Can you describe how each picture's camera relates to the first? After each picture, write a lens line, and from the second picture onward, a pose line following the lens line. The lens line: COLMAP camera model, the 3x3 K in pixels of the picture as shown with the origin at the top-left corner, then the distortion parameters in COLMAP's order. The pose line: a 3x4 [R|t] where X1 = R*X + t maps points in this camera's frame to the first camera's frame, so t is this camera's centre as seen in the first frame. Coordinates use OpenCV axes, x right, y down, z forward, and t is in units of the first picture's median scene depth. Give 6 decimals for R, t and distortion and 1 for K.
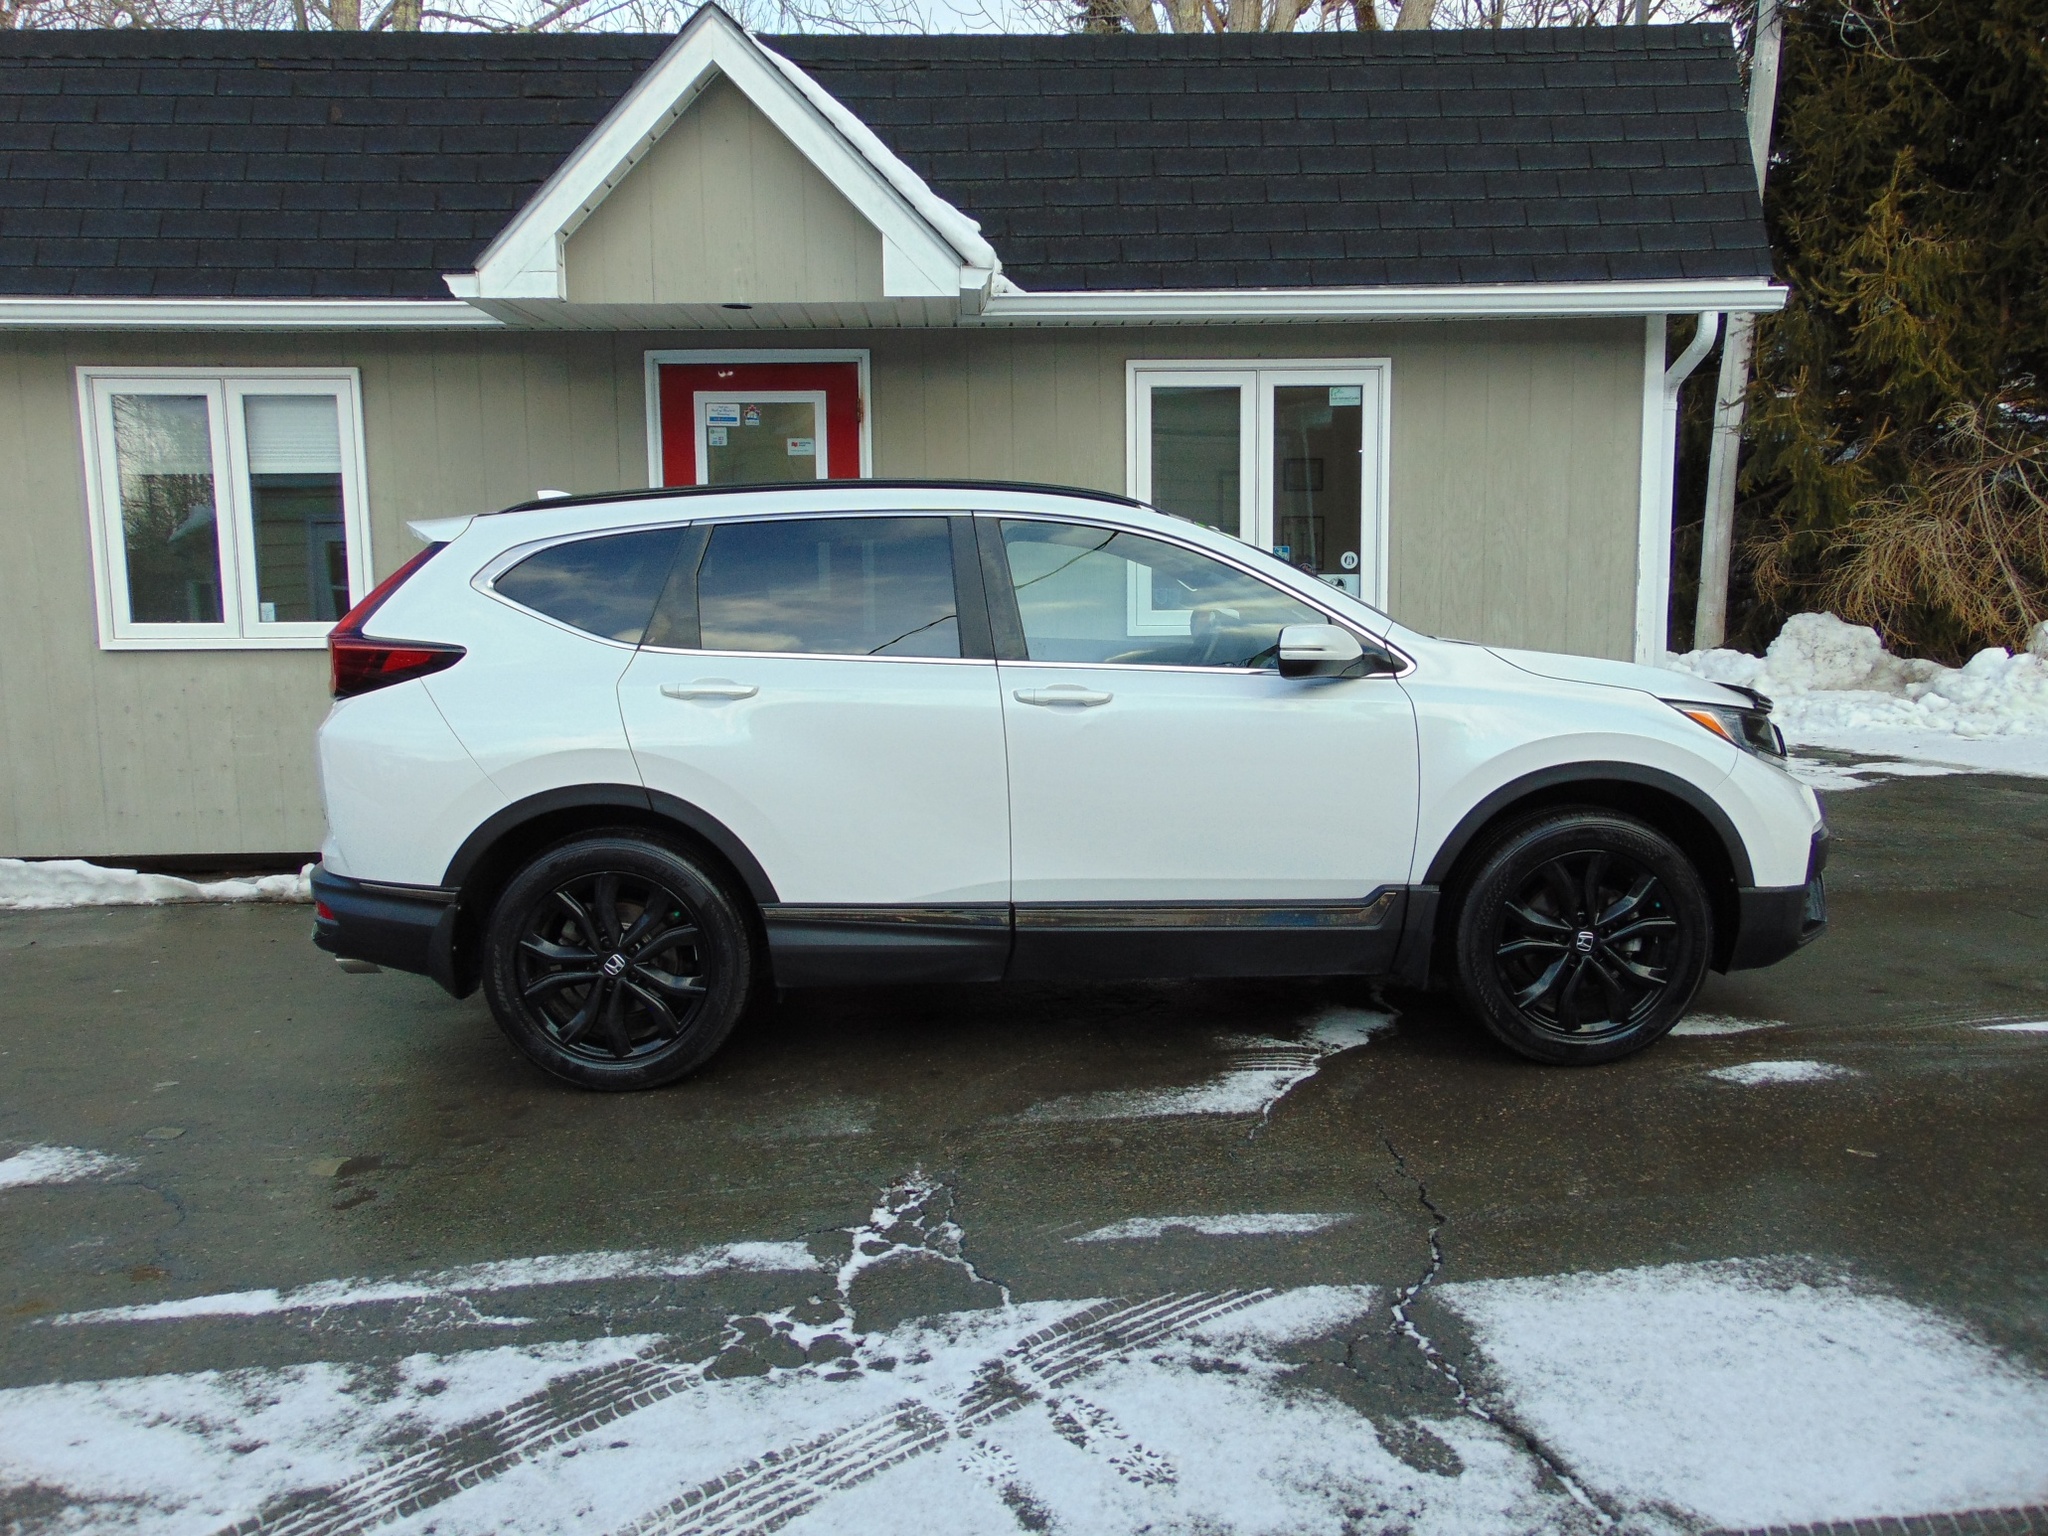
lens RADIAL K [[1538.3, 0, 1026.3], [0, 1538.3, 774.2], [0, 0, 1]] dist [-0.032125, 0.100207]
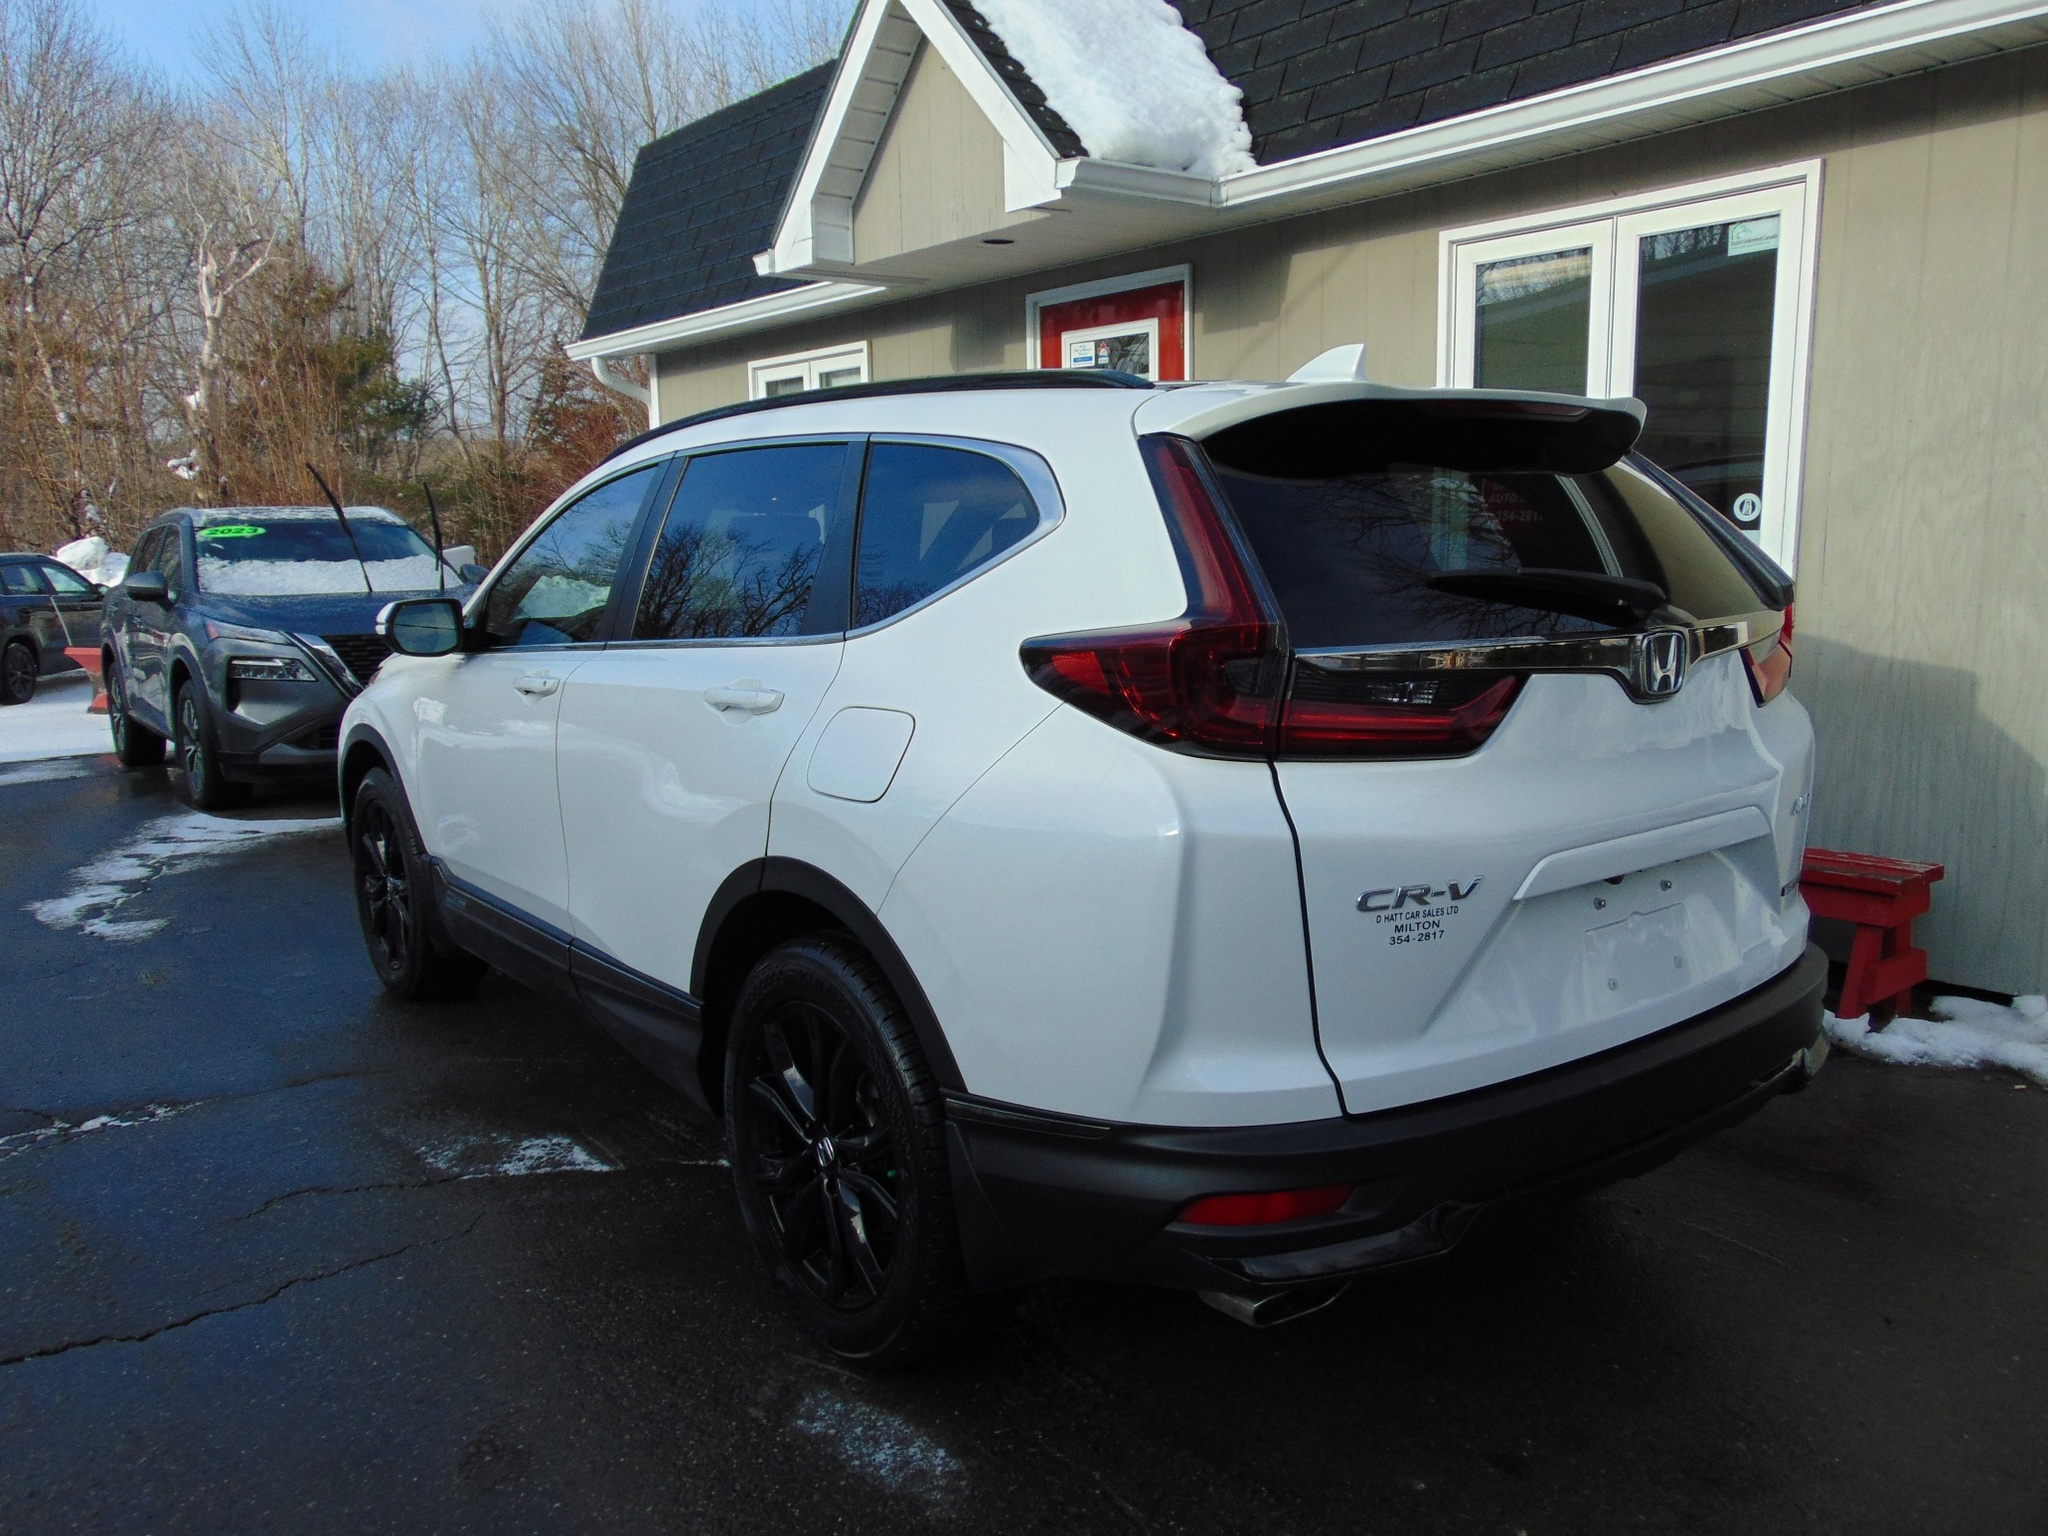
lens RADIAL K [[1538.3, 0, 1026.3], [0, 1538.3, 774.2], [0, 0, 1]] dist [-0.032125, 0.100207]
pose [[0.592799, 0.134324, -0.794069, 1.044773], [-0.096311, 0.990741, 0.095693, -0.124730], [0.799571, 0.019751, 0.600247, 0.775457]]
